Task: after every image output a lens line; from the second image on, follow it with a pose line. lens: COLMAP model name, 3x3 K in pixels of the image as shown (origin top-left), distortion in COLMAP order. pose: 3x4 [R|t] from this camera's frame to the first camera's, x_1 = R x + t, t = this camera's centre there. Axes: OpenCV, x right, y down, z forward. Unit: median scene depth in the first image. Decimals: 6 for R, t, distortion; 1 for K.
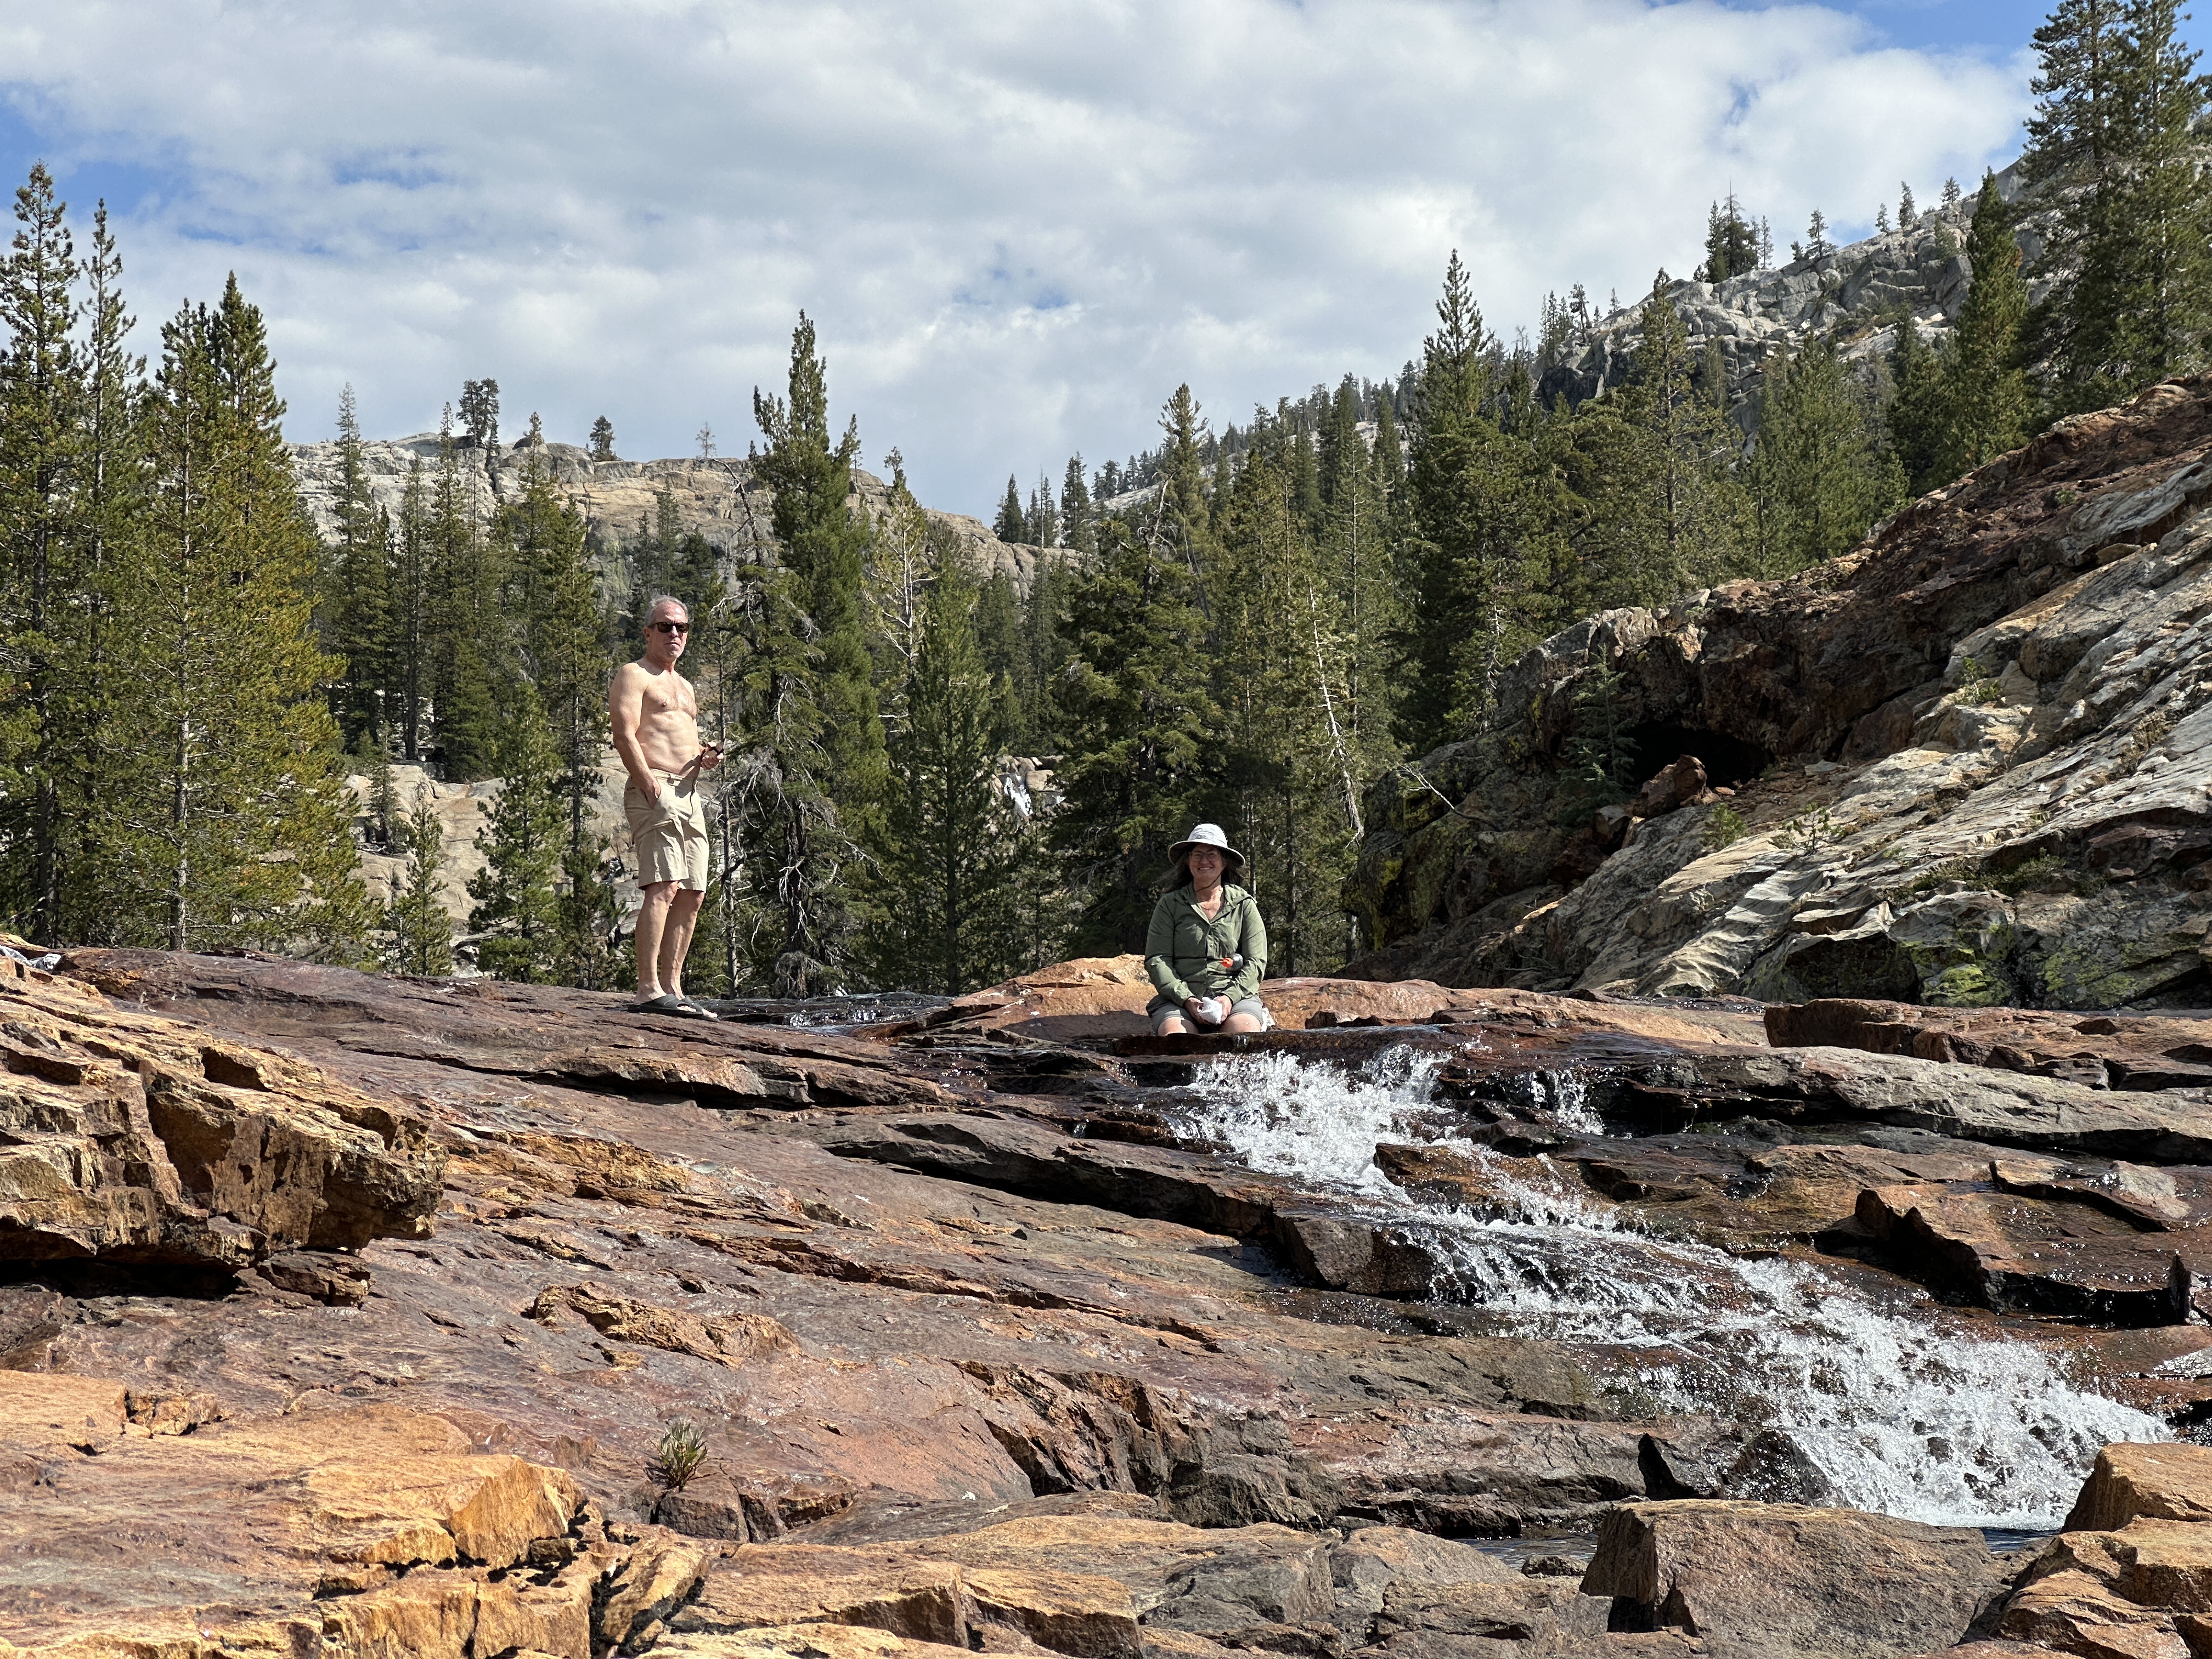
lens RADIAL K [[5391.8, 0, 1186.8], [0, 5391.8, 833.8], [0, 0, 1]] dist [-0.102924, 5.101162]
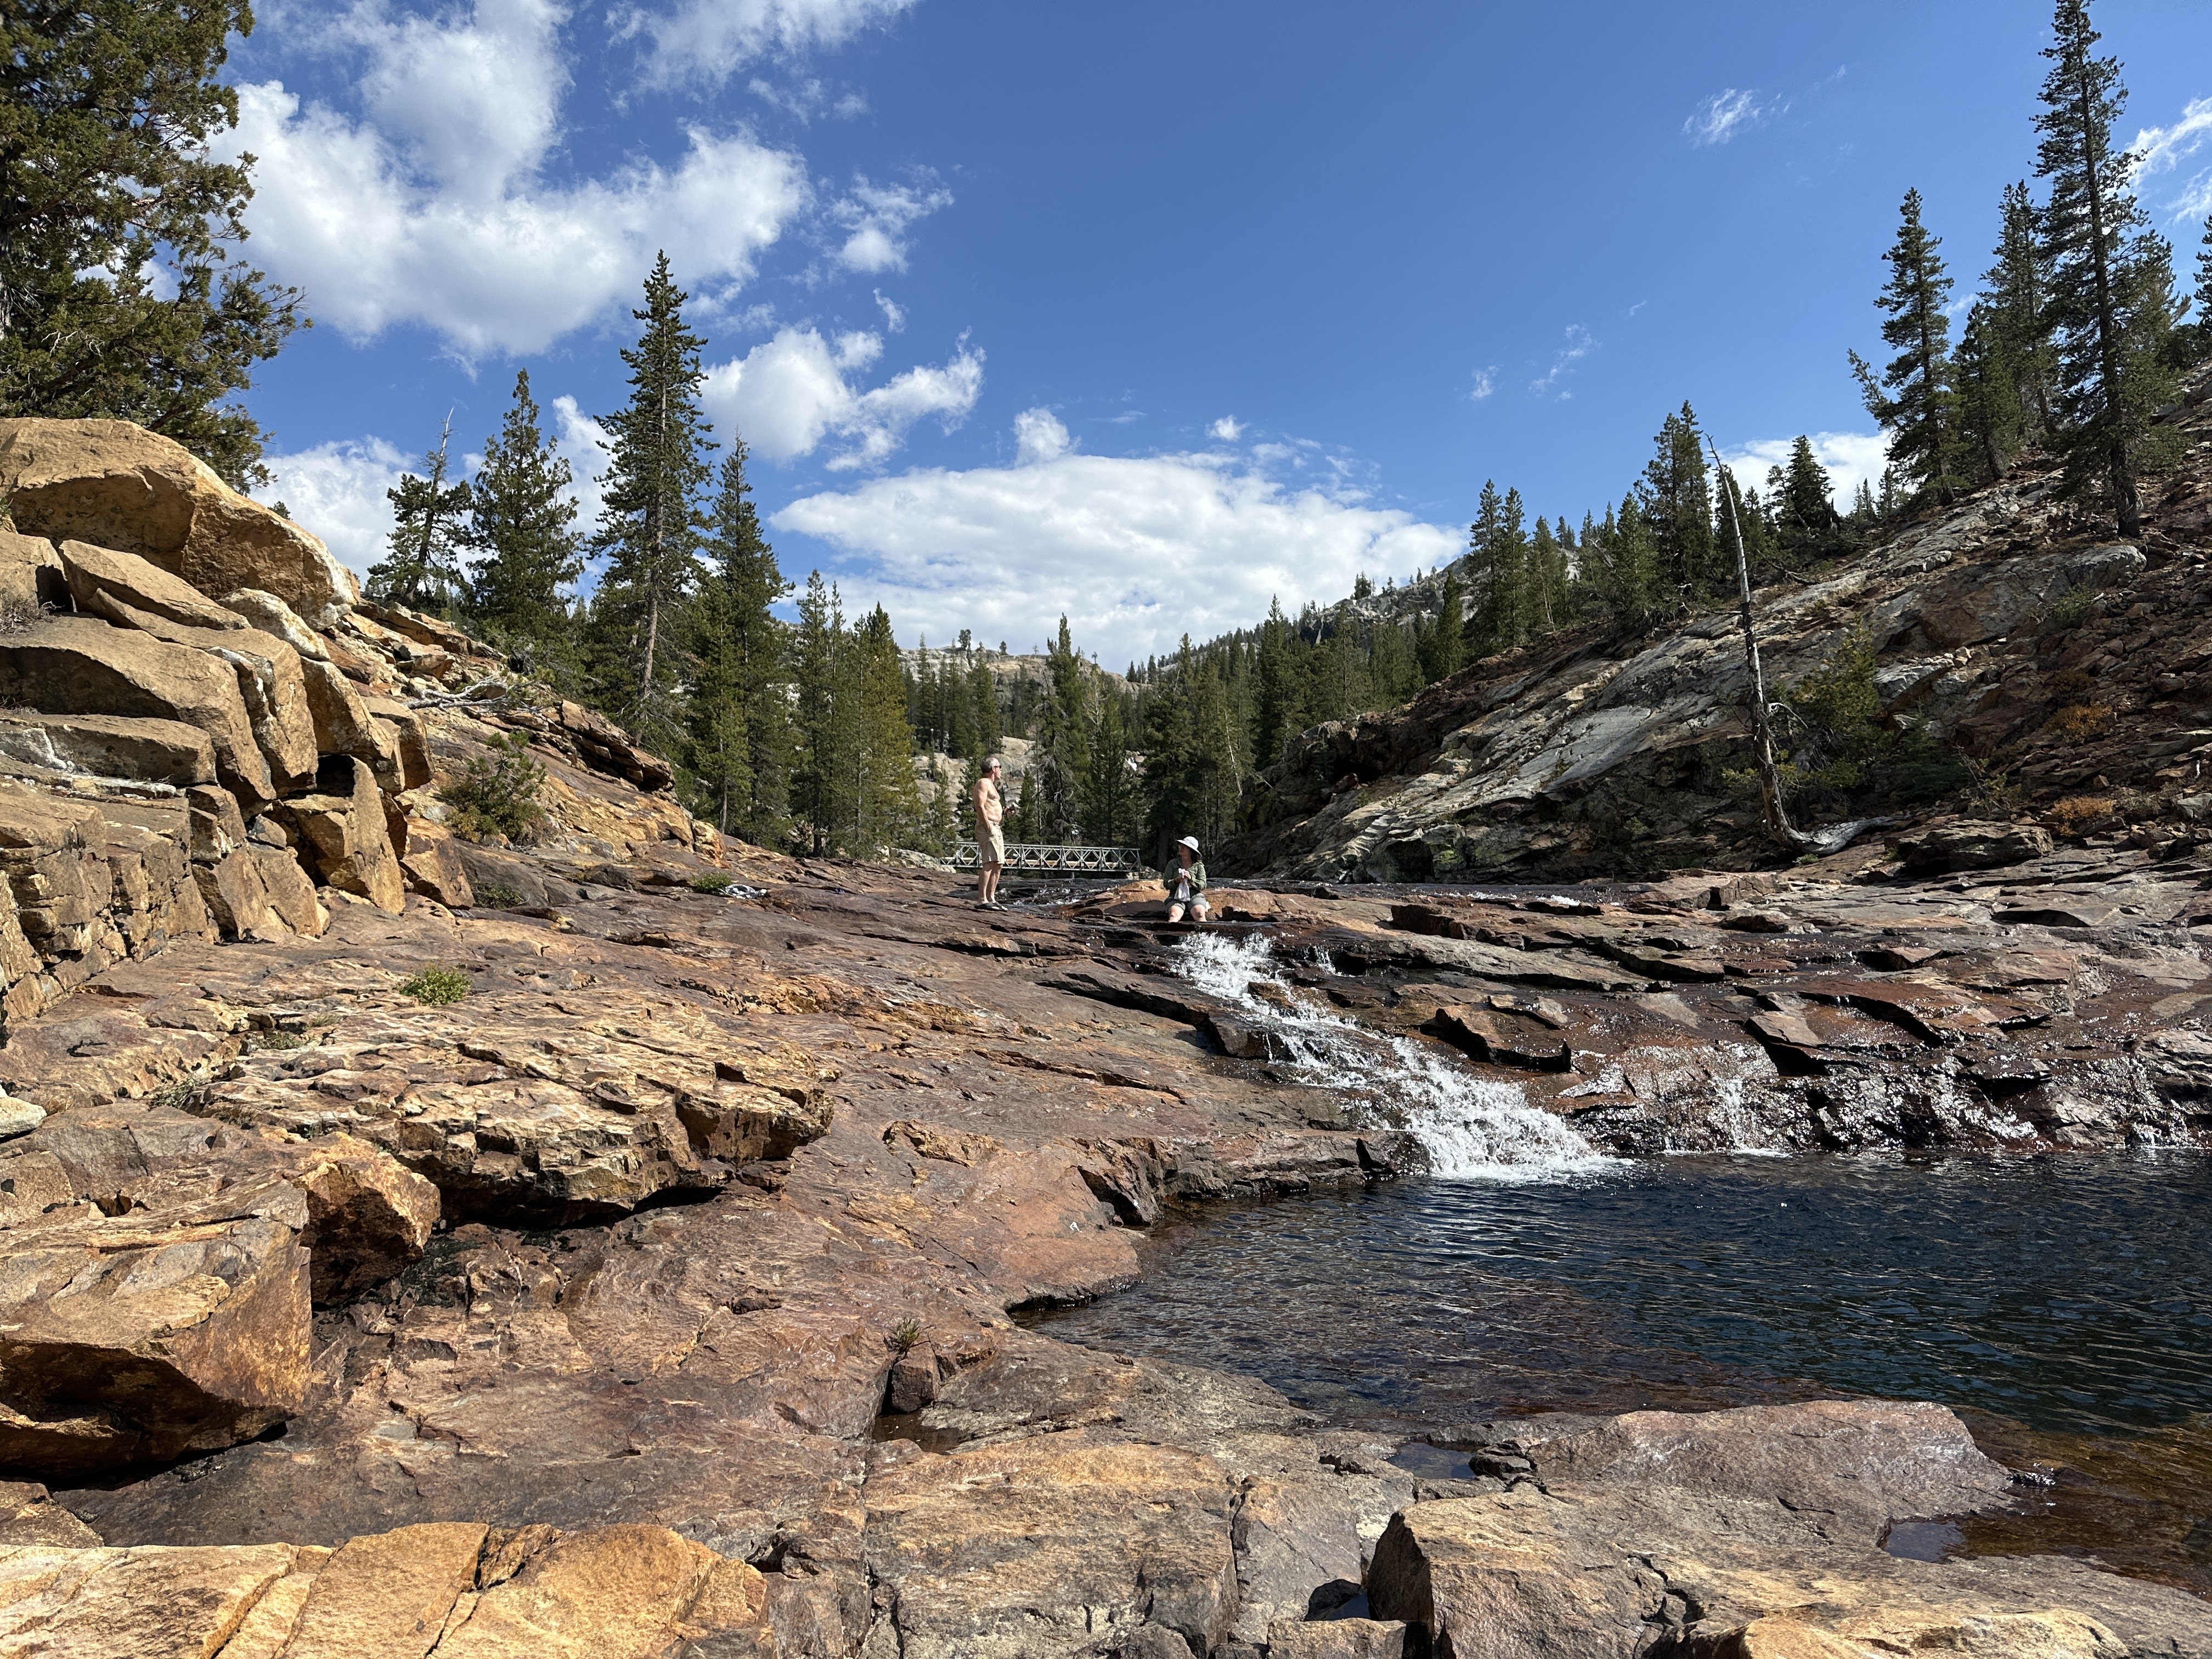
lens RADIAL K [[1572.0, 0, 1106.0], [0, 1572.0, 829.5], [0, 0, 1]] dist [0.106227, -0.216371]
pose [[0.998601, 0.011170, -0.051682, 0.003774], [-0.008370, 0.998501, 0.054094, -0.048611], [0.052208, -0.053586, 0.997197, 0.200435]]
